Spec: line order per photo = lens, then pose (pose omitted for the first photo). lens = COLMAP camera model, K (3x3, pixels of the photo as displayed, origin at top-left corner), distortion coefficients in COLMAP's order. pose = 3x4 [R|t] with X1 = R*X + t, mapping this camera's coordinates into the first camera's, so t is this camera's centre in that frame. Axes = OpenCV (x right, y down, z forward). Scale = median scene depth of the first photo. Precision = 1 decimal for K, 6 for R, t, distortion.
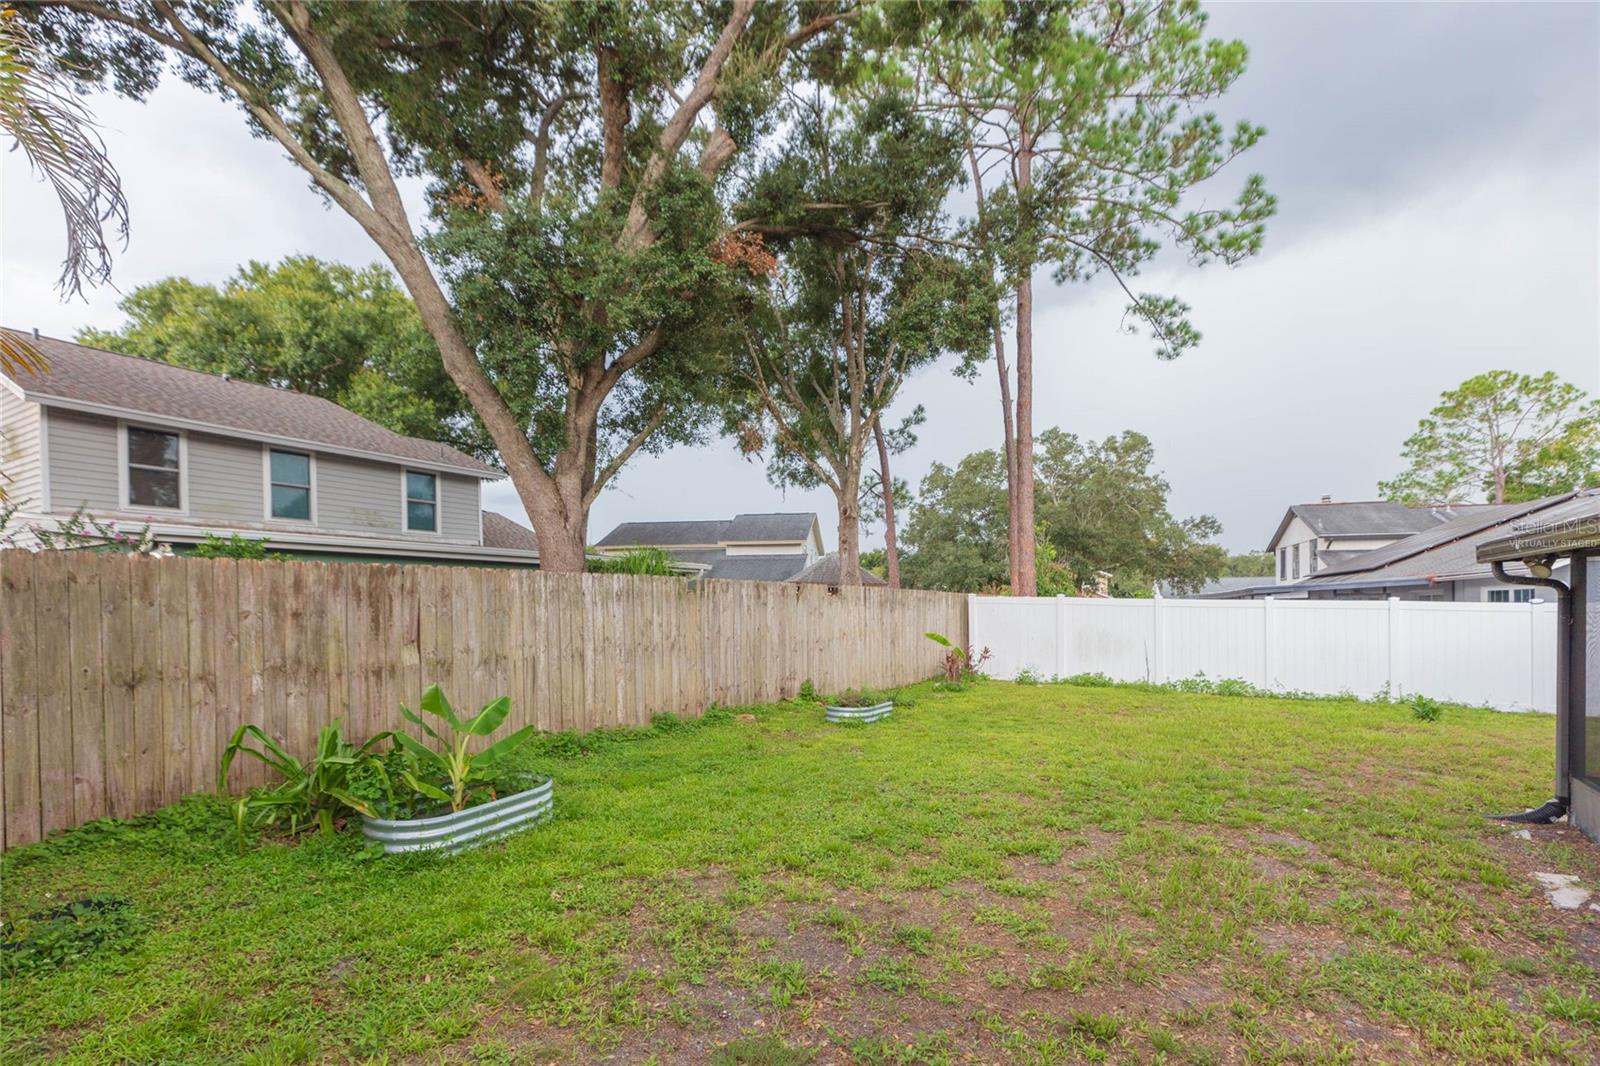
lens RADIAL K [[727.3, 0, 807.8], [0, 727.3, 621.5], [0, 0, 1]] dist [0.004761, -0.000447]
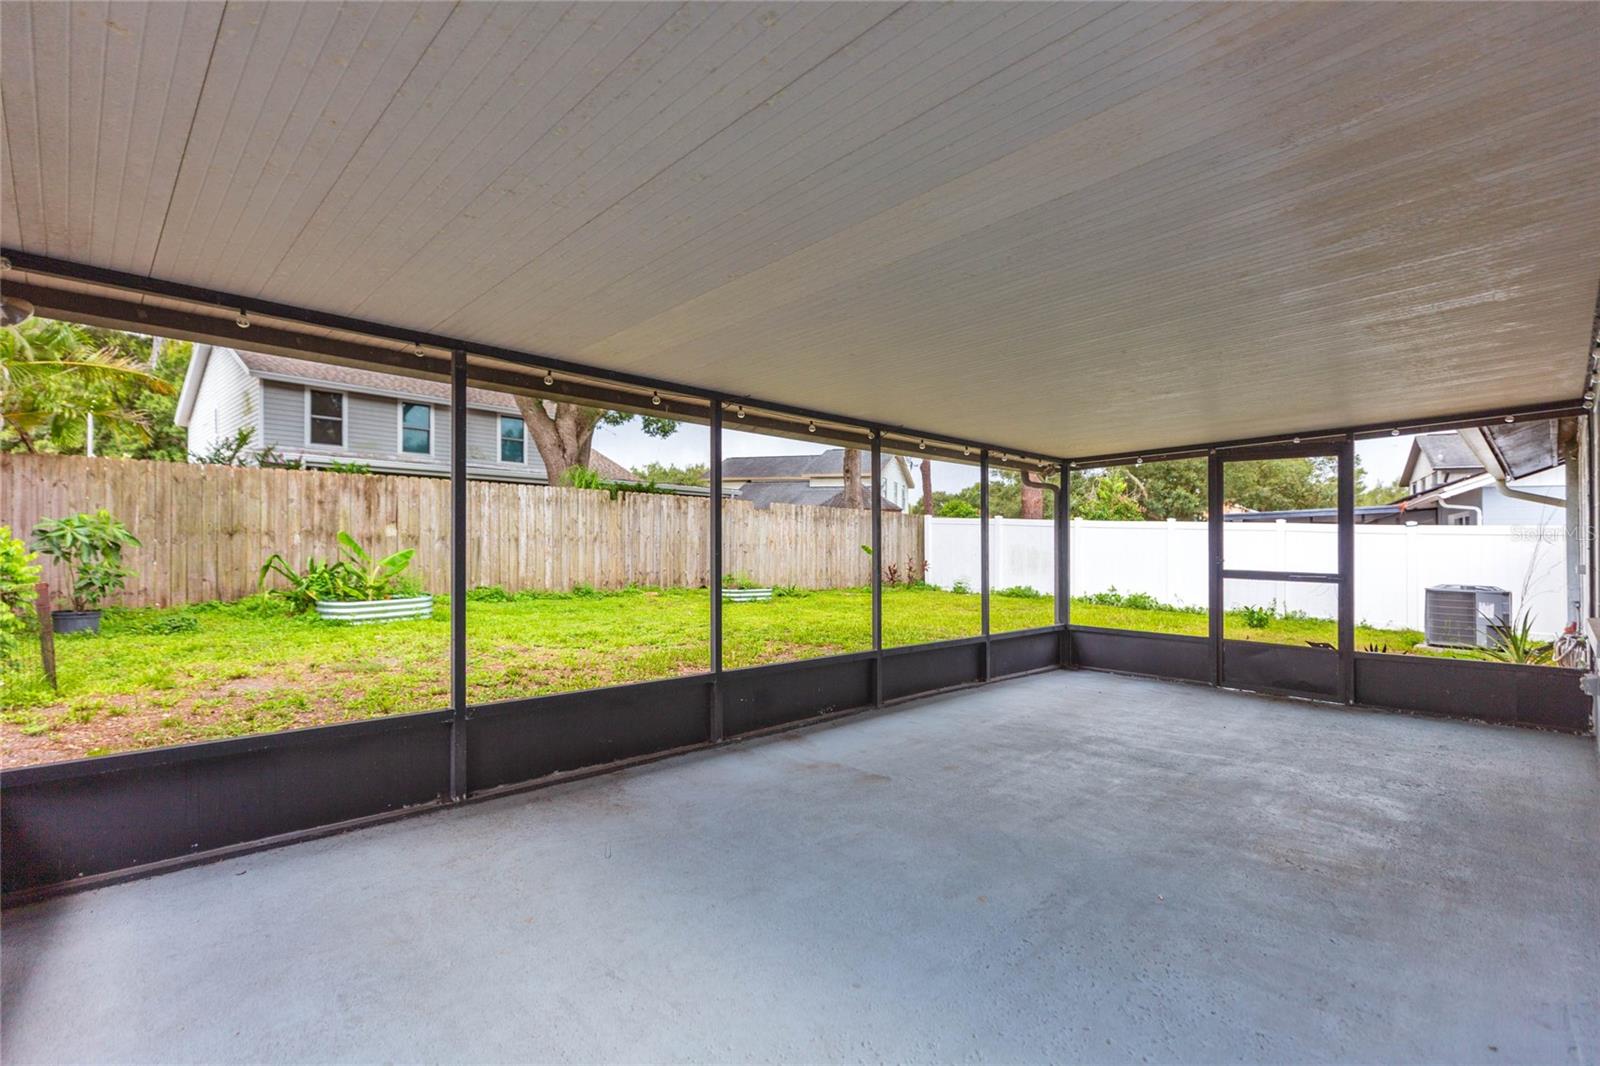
lens RADIAL K [[714.0, 0, 782.4], [0, 714.0, 546.6], [0, 0, 1]] dist [0.005346, -0.001328]
pose [[0.973556, 0.024161, -0.227168, 0.349243], [-0.026929, 0.999596, -0.009094, 0.037286], [0.226856, 0.014971, 0.973813, -0.193838]]
